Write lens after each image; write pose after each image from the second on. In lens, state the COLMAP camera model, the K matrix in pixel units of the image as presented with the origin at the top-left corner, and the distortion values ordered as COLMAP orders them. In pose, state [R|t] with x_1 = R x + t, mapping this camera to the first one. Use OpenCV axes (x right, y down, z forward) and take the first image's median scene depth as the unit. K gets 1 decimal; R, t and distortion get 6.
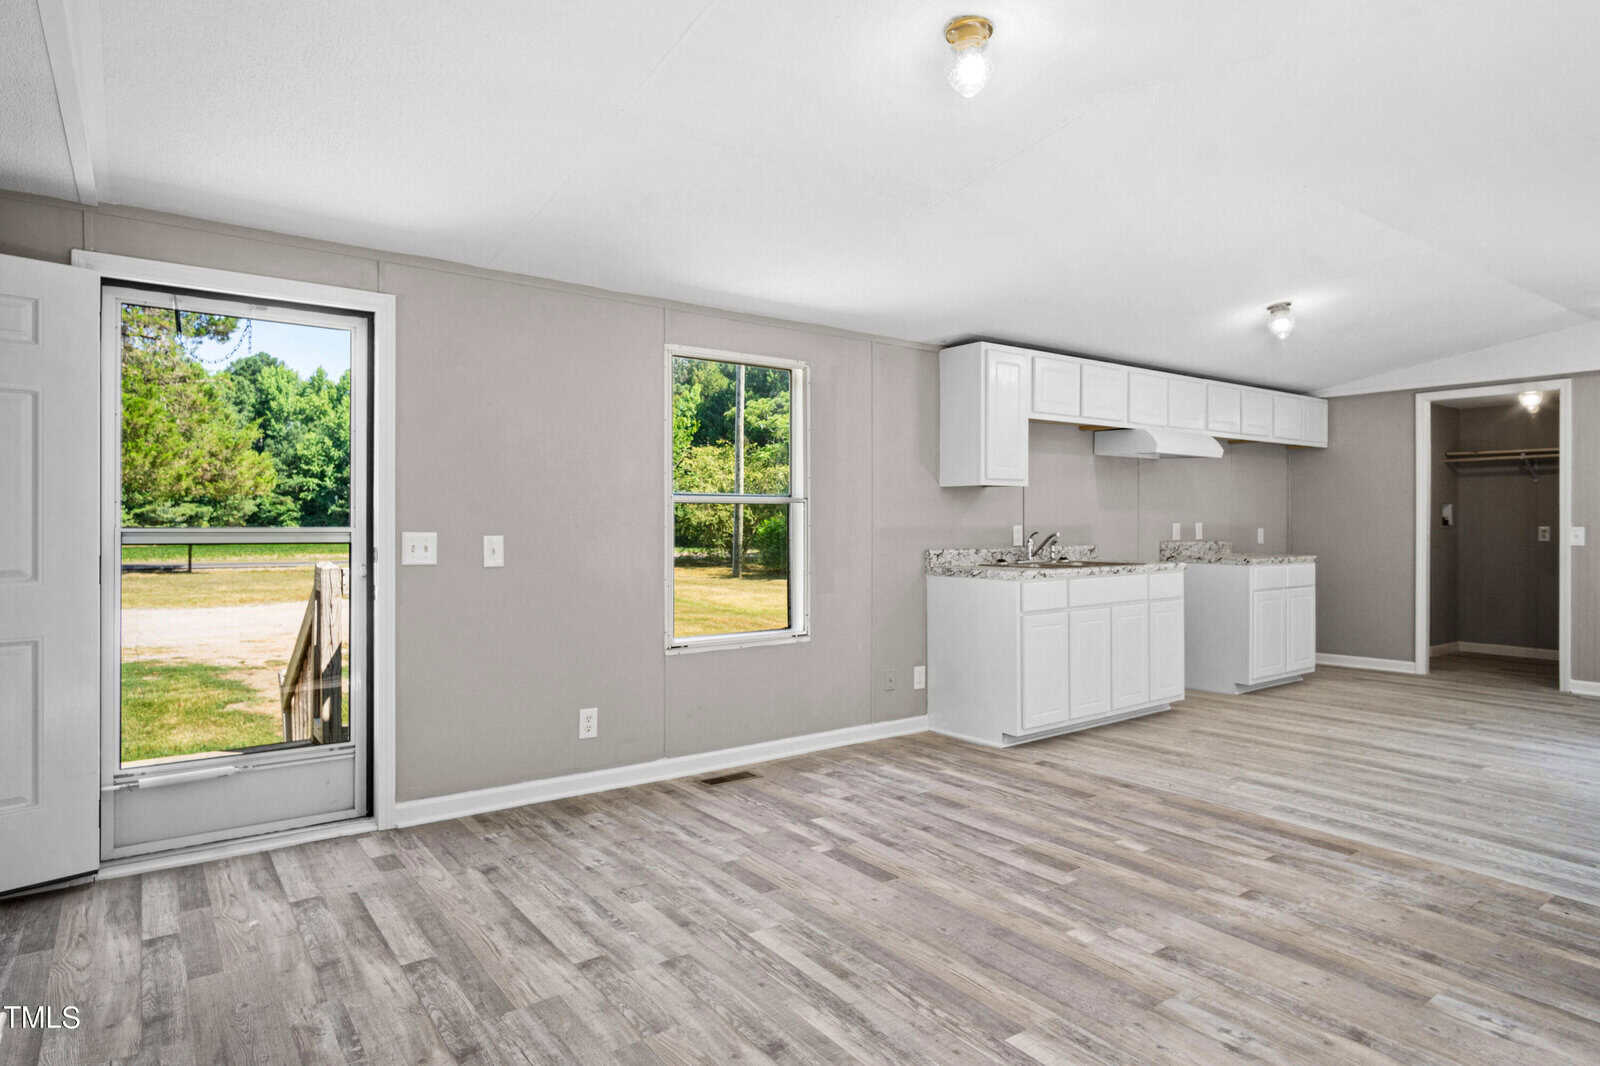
lens RADIAL K [[905.4, 0, 800.2], [0, 905.4, 523.3], [0, 0, 1]] dist [0.000743, -0.003772]
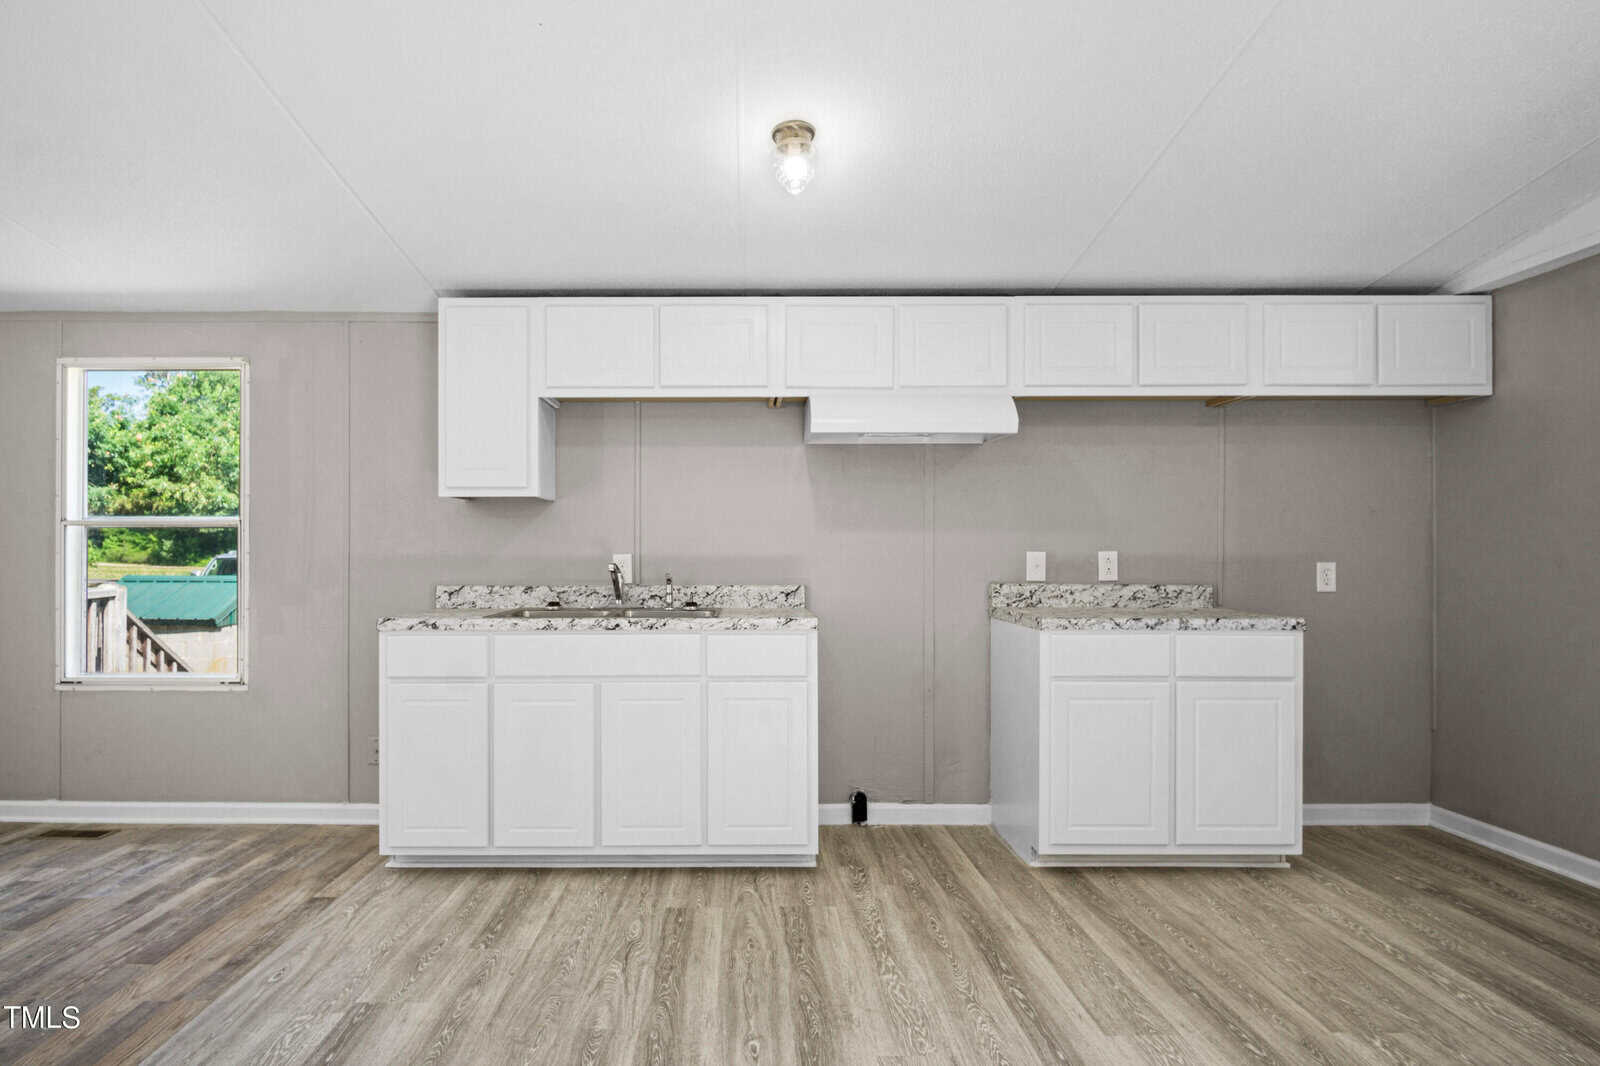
lens RADIAL K [[905.4, 0, 808.5], [0, 905.4, 536.3], [0, 0, 1]] dist [0.000743, -0.003772]
pose [[0.798550, -0.009326, -0.601856, 1.039046], [-0.002878, 0.999809, -0.019311, 0.002945], [0.601921, 0.017152, 0.798371, 0.722990]]
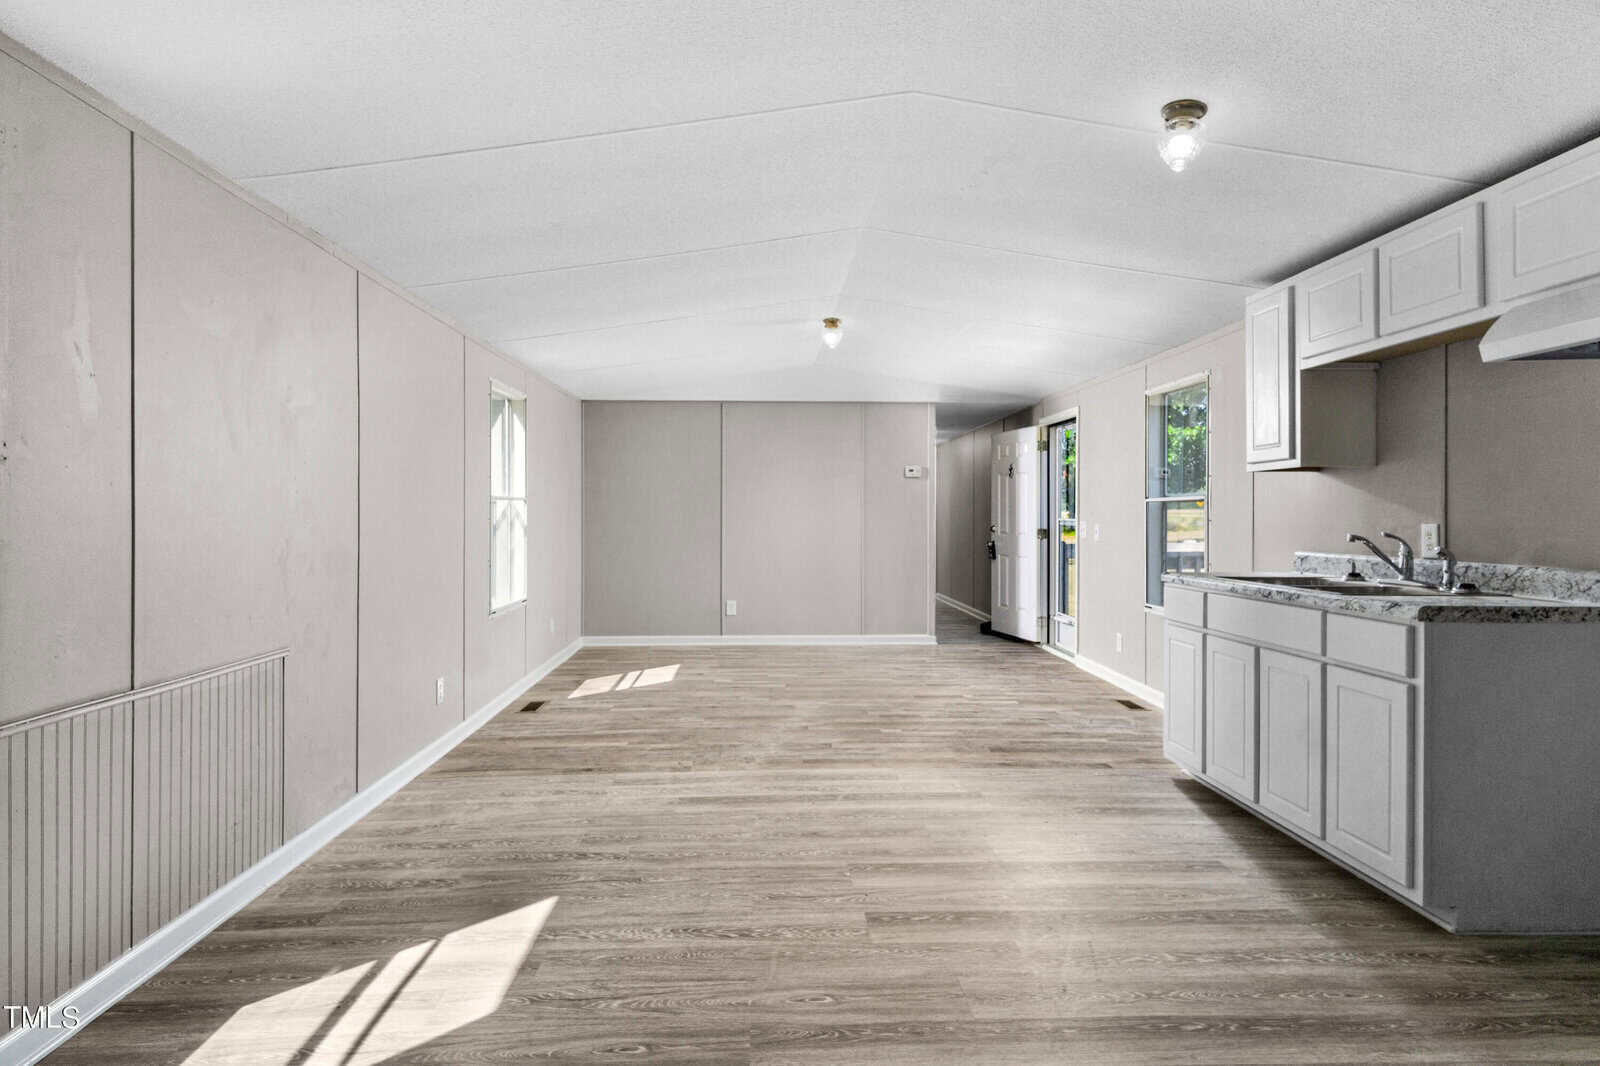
lens RADIAL K [[905.4, 0, 770.7], [0, 905.4, 508.5], [0, 0, 1]] dist [0.000743, -0.003772]
pose [[-0.595074, -0.006862, -0.803642, 1.319781], [-0.001615, 0.999972, -0.007342, -0.002919], [0.803669, -0.003071, -0.595068, 1.346152]]
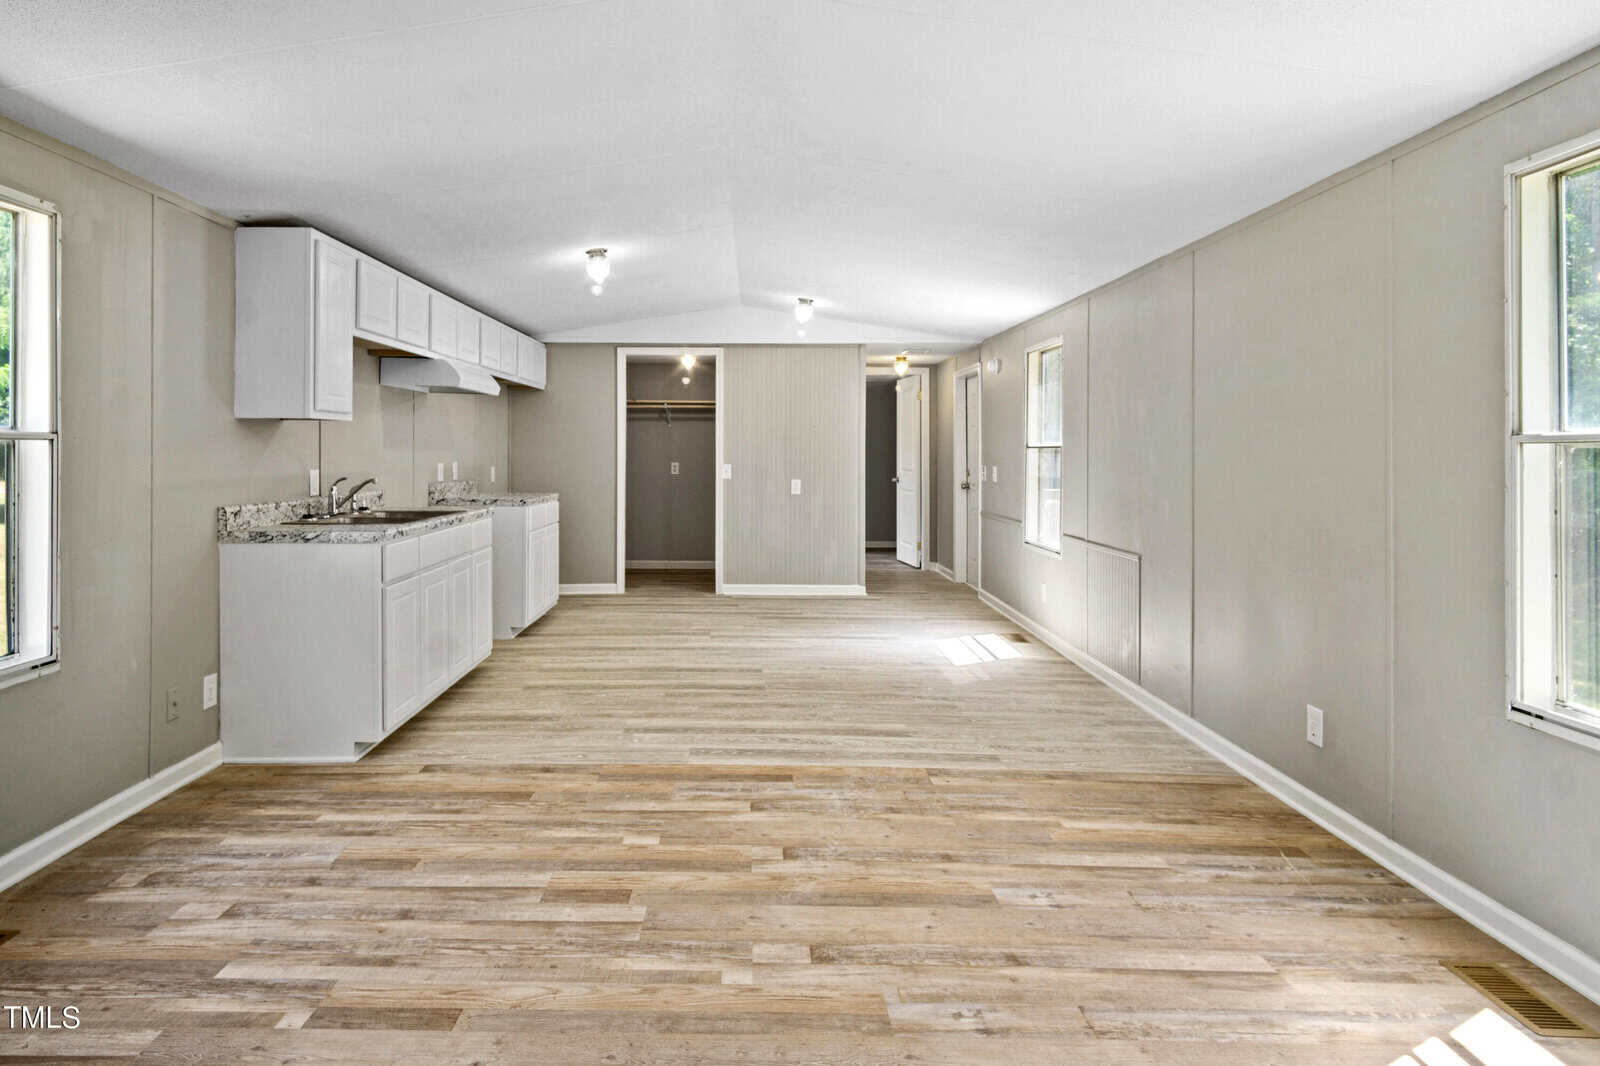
lens RADIAL K [[905.4, 0, 761.0], [0, 905.4, 452.1], [0, 0, 1]] dist [0.000743, -0.003772]
pose [[0.597359, 0.003199, 0.801968, -0.211169], [-0.003962, 0.999992, -0.001038, -0.017576], [-0.801964, -0.002557, 0.597366, 0.293542]]
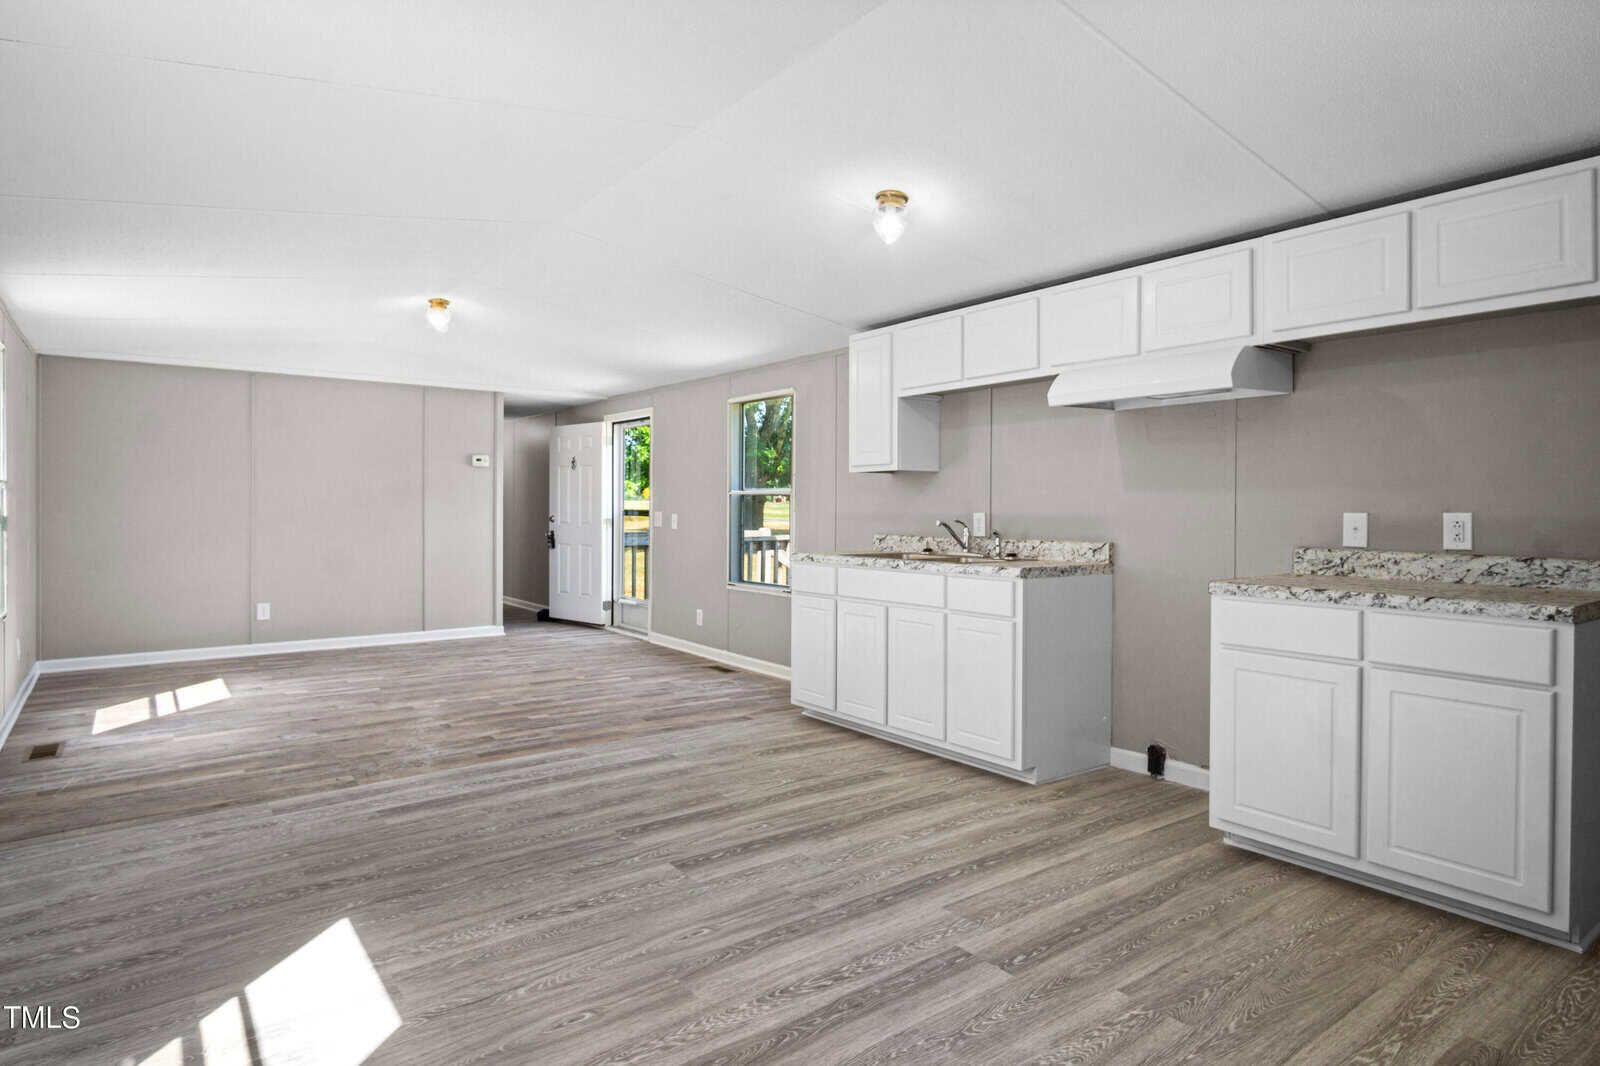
lens RADIAL K [[905.4, 0, 802.5], [0, 905.4, 497.6], [0, 0, 1]] dist [0.000743, -0.003772]
pose [[-0.006125, -0.012533, -0.999903, 1.473507], [-0.007890, 0.999891, -0.012485, 0.000329], [0.999950, 0.007813, -0.006223, 1.125636]]
